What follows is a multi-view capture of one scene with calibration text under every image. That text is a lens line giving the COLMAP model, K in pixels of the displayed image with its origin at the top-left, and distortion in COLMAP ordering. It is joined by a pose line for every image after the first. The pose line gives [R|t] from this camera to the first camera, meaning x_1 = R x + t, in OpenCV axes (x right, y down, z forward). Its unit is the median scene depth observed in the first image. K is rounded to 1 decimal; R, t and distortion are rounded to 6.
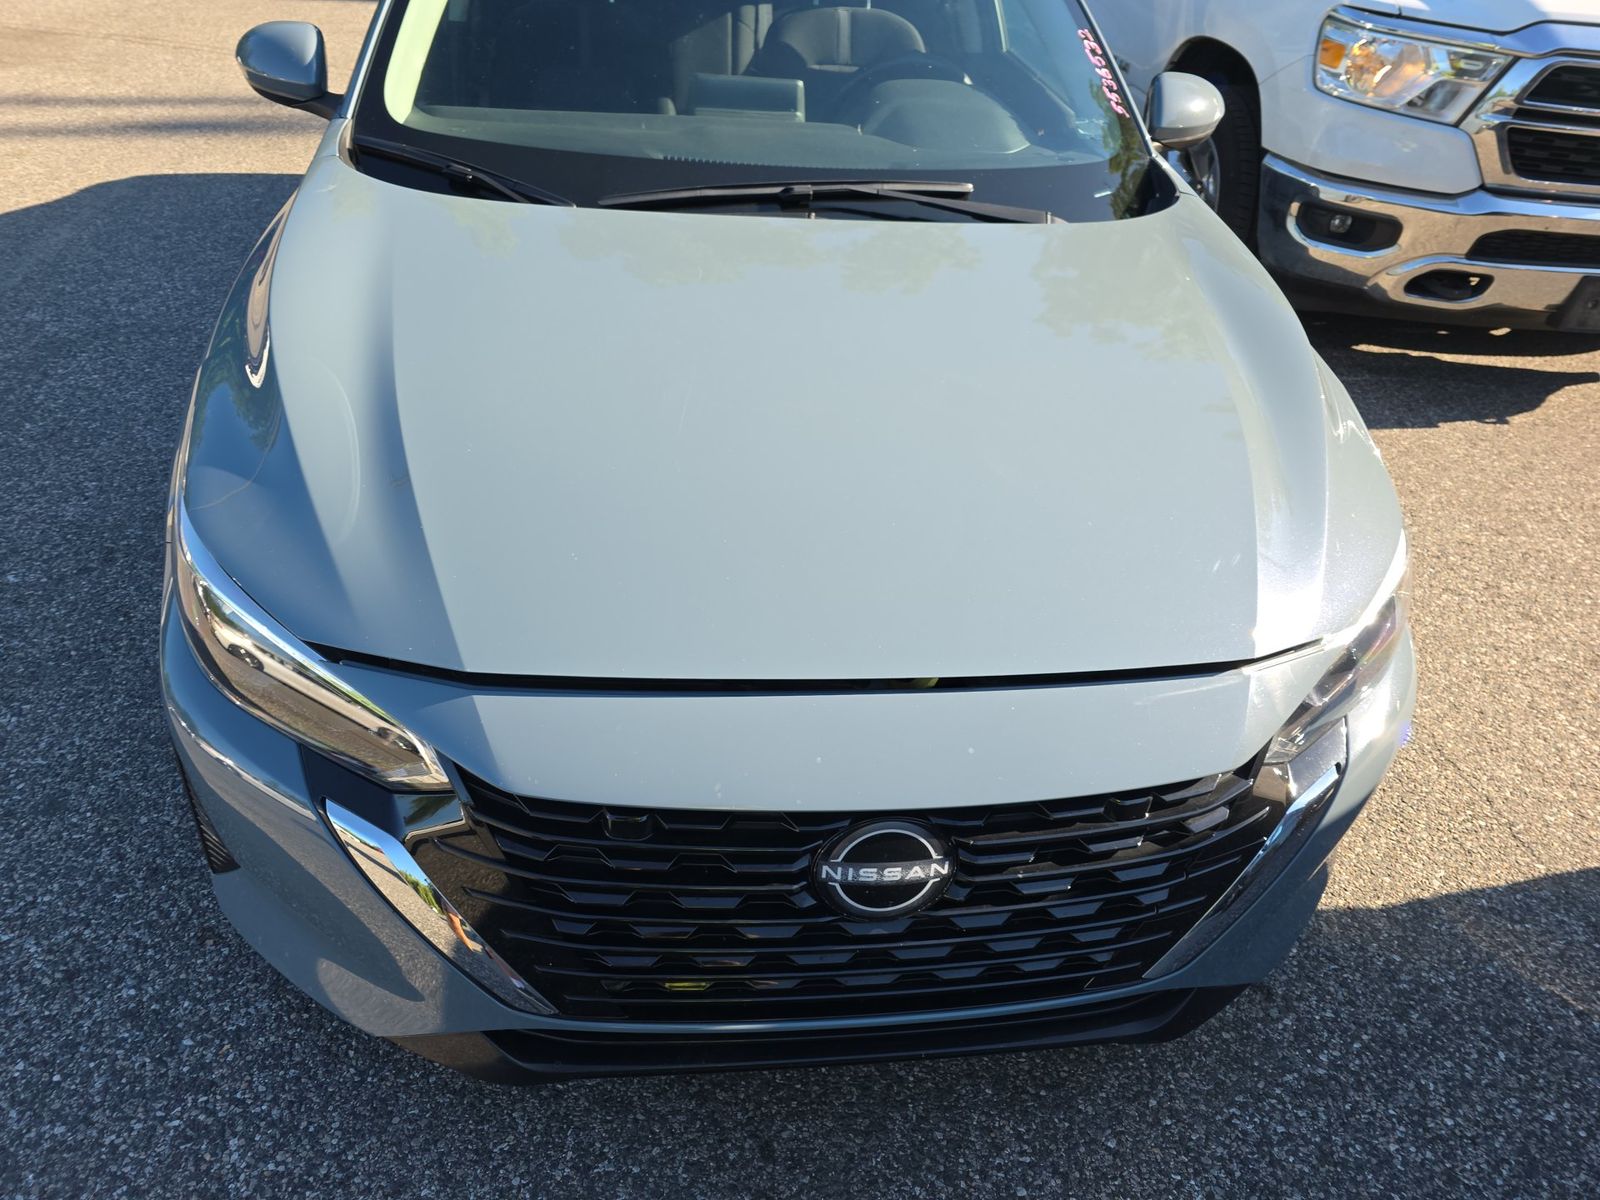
lens RADIAL K [[1073.3, 0, 806.3], [0, 1073.3, 624.9], [0, 0, 1]] dist [0.004889, -0.003867]
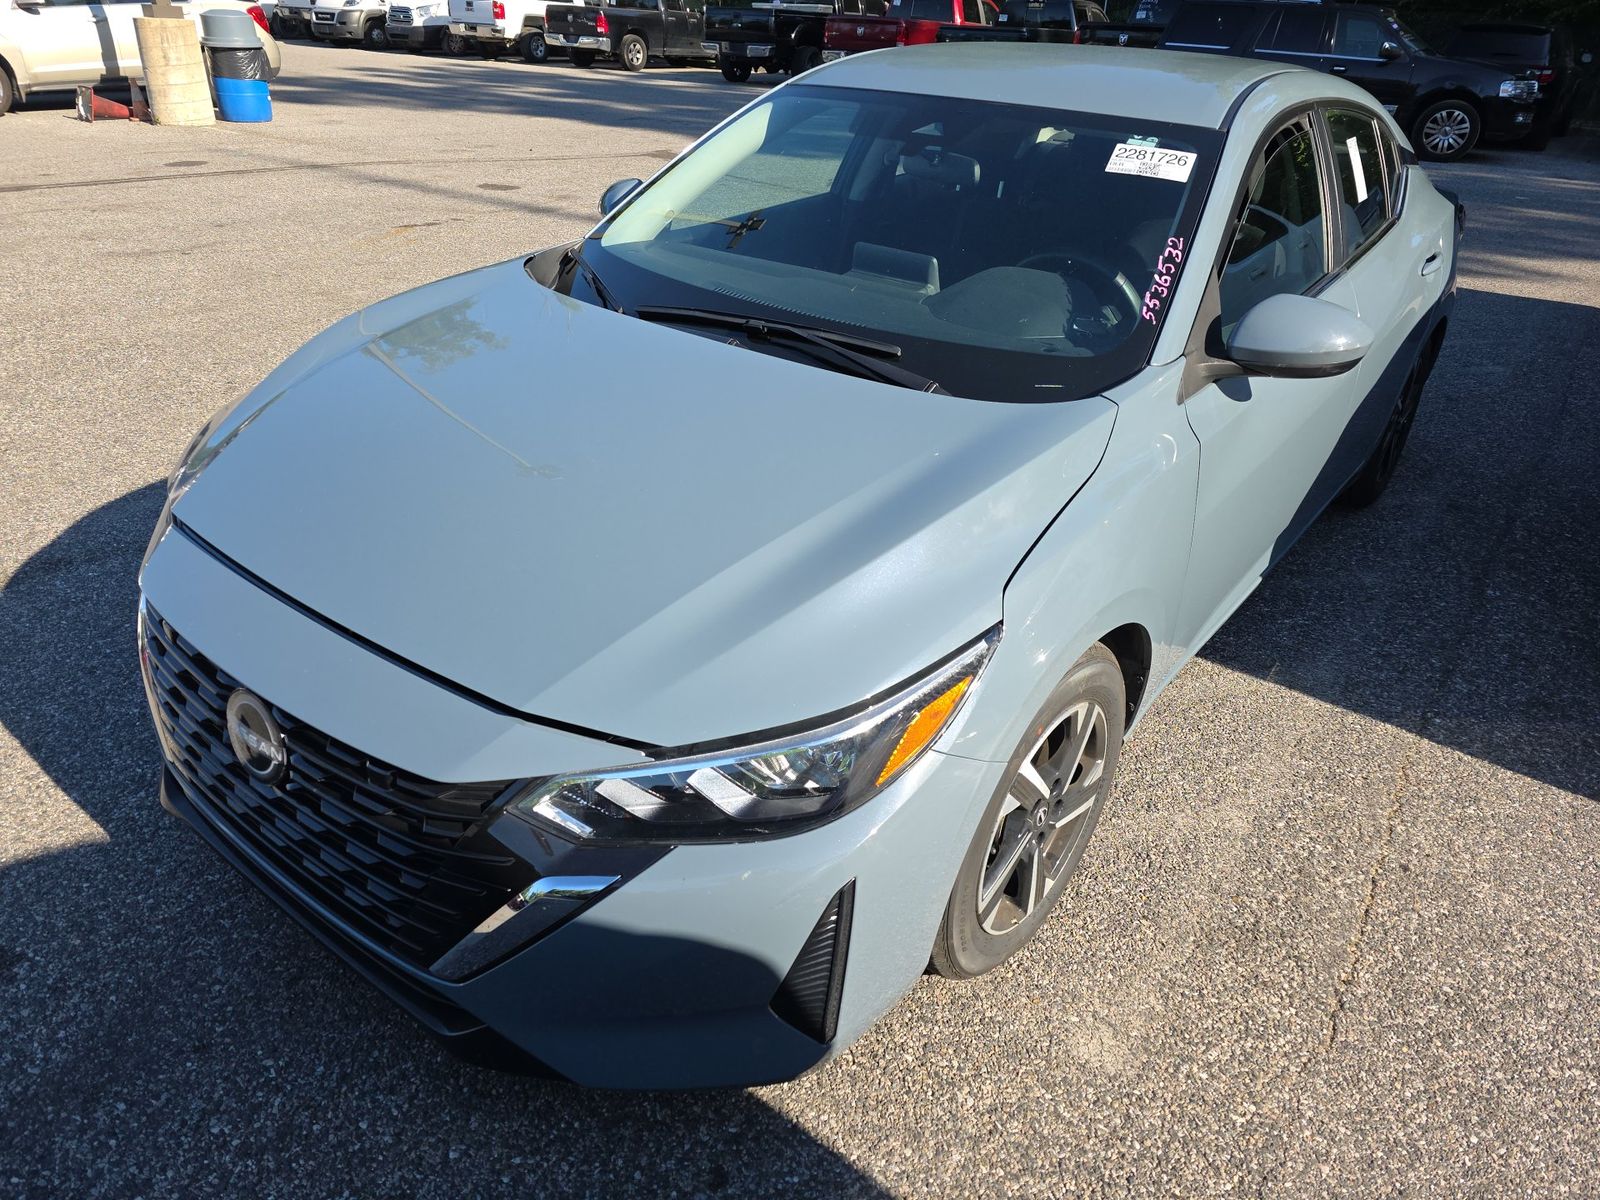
lens RADIAL K [[1073.3, 0, 806.3], [0, 1073.3, 624.9], [0, 0, 1]] dist [0.004889, -0.003867]
pose [[0.728228, 0.334617, -0.598093, 0.971707], [-0.426223, 0.904526, -0.012904, -0.126086], [0.536673, 0.264319, 0.801323, 0.186333]]
